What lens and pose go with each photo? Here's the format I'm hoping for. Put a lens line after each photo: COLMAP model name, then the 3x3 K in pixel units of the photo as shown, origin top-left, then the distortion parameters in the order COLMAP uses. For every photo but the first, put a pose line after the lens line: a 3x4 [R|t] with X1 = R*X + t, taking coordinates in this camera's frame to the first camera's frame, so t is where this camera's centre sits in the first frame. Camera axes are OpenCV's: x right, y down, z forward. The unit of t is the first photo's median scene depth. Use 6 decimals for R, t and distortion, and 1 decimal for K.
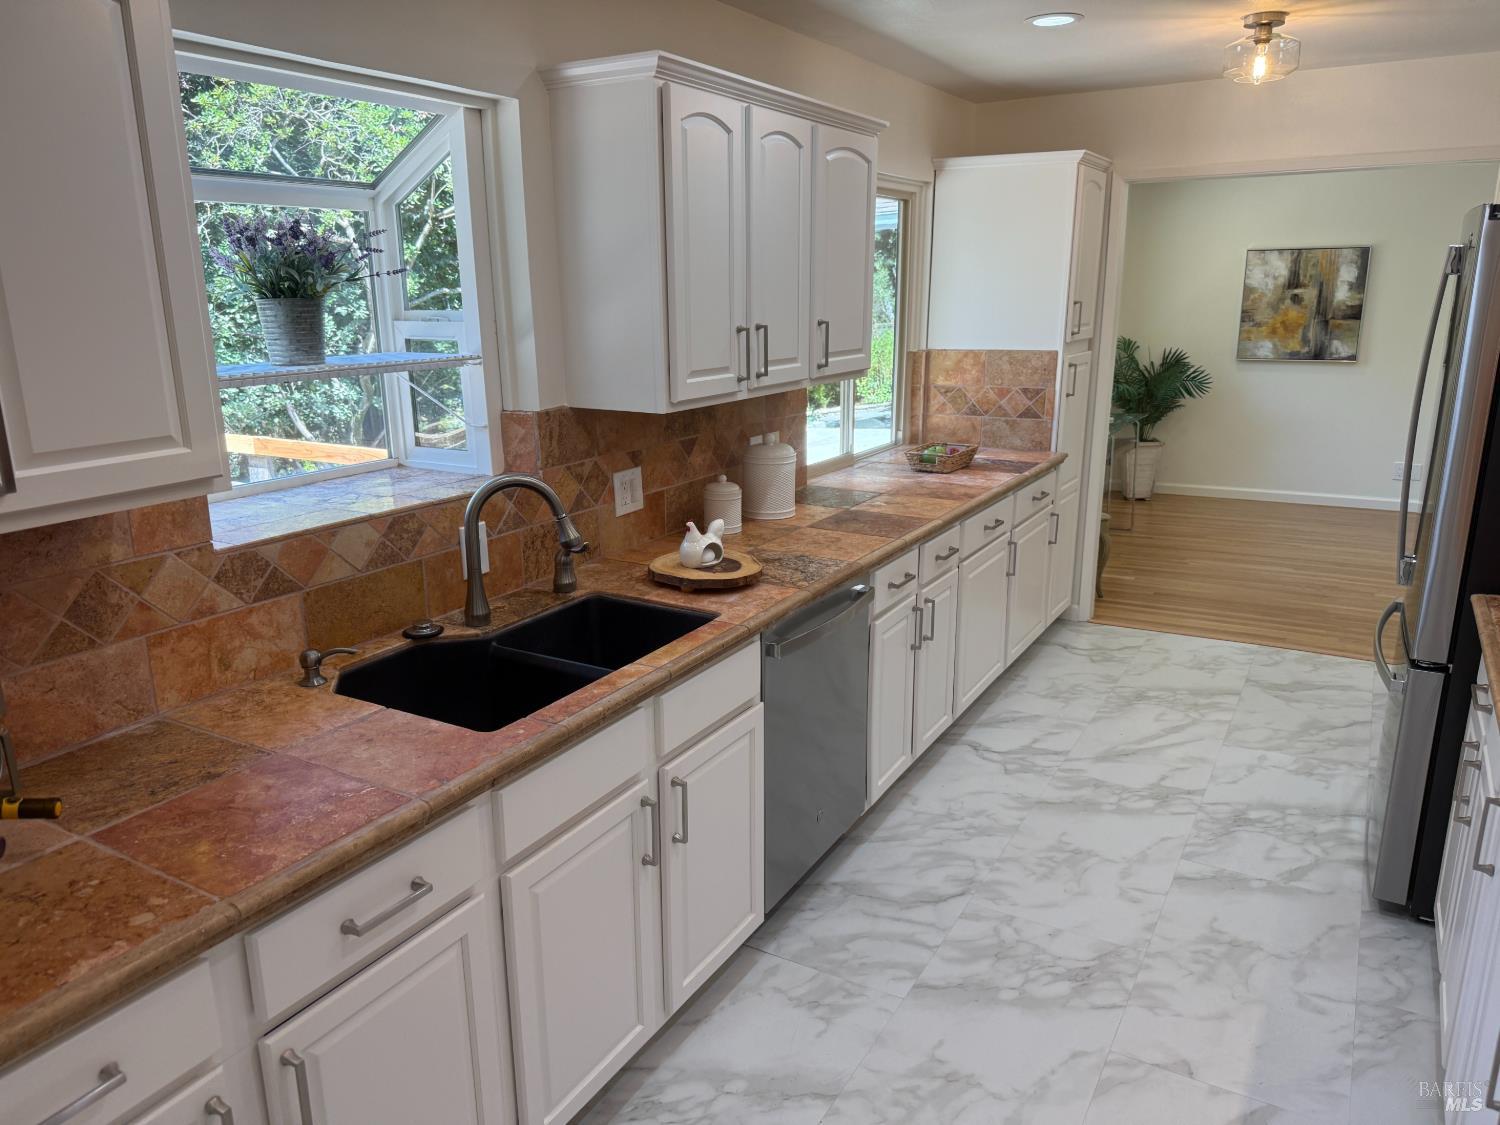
lens RADIAL K [[1041.1, 0, 750.0], [0, 1041.1, 562.5], [0, 0, 1]] dist [0.103225, -0.160427]
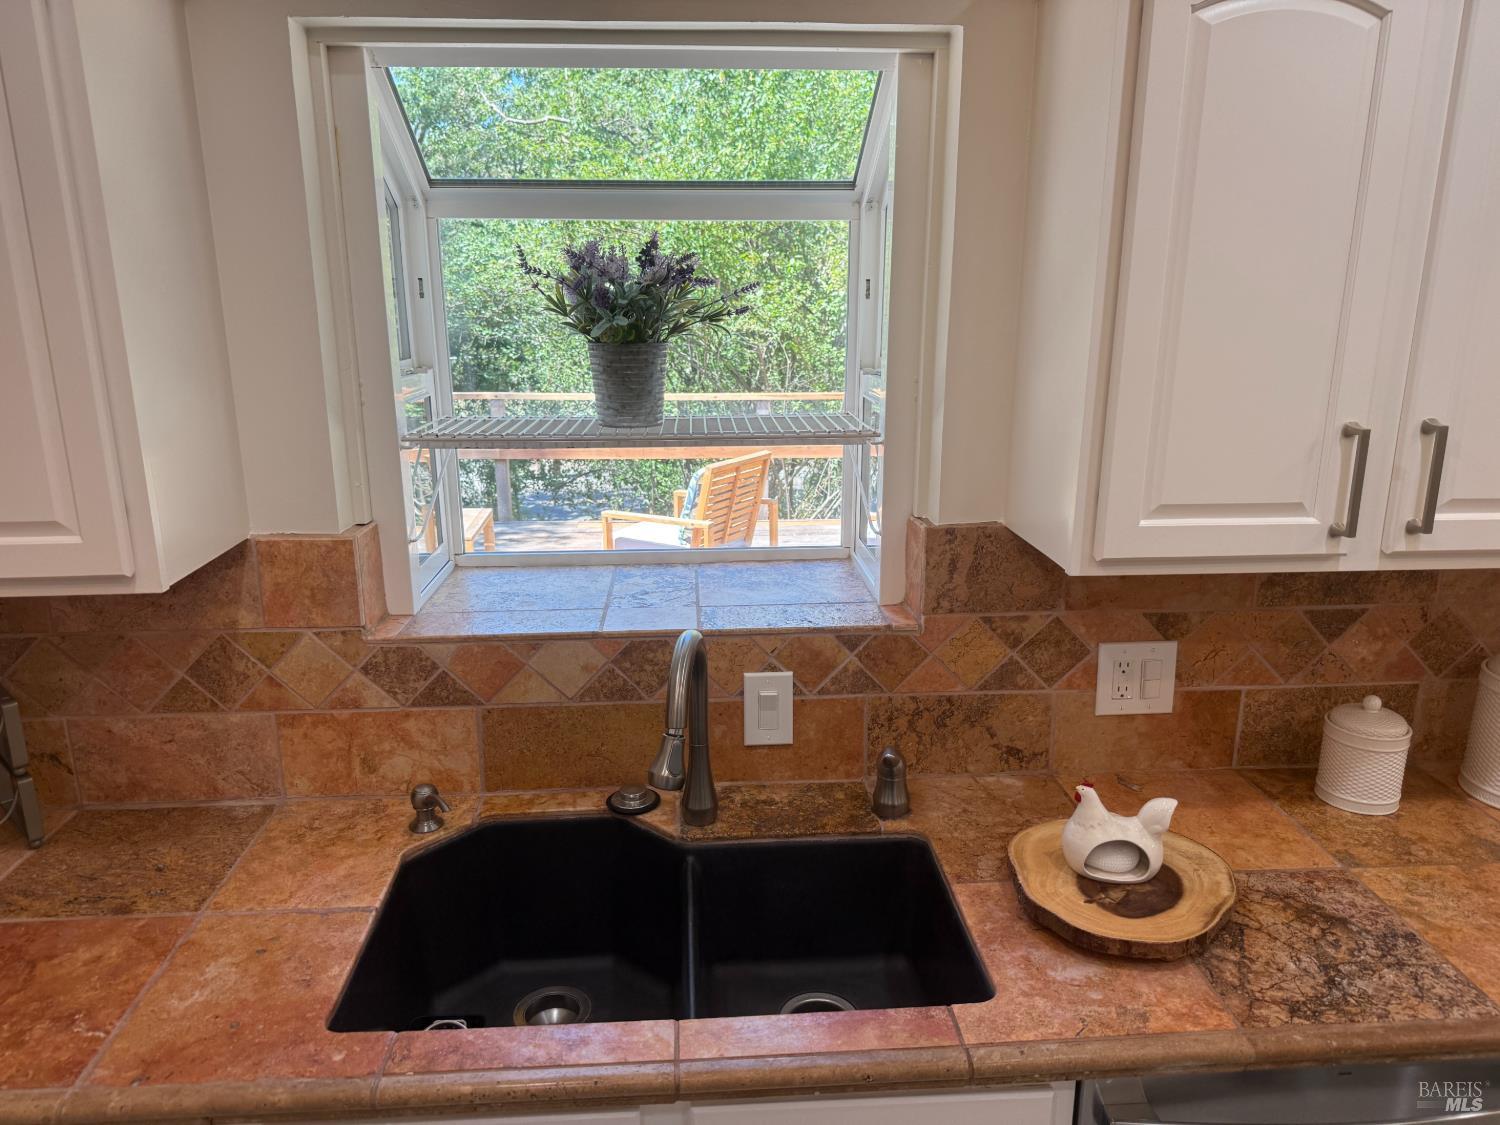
lens RADIAL K [[1054.3, 0, 750.0], [0, 1054.3, 562.5], [0, 0, 1]] dist [0.043034, -0.059225]
pose [[0.558184, 0.217011, -0.800835, 0.325255], [-0.213457, 0.970262, 0.114143, -0.224941], [0.801790, 0.107231, 0.587907, 0.710375]]
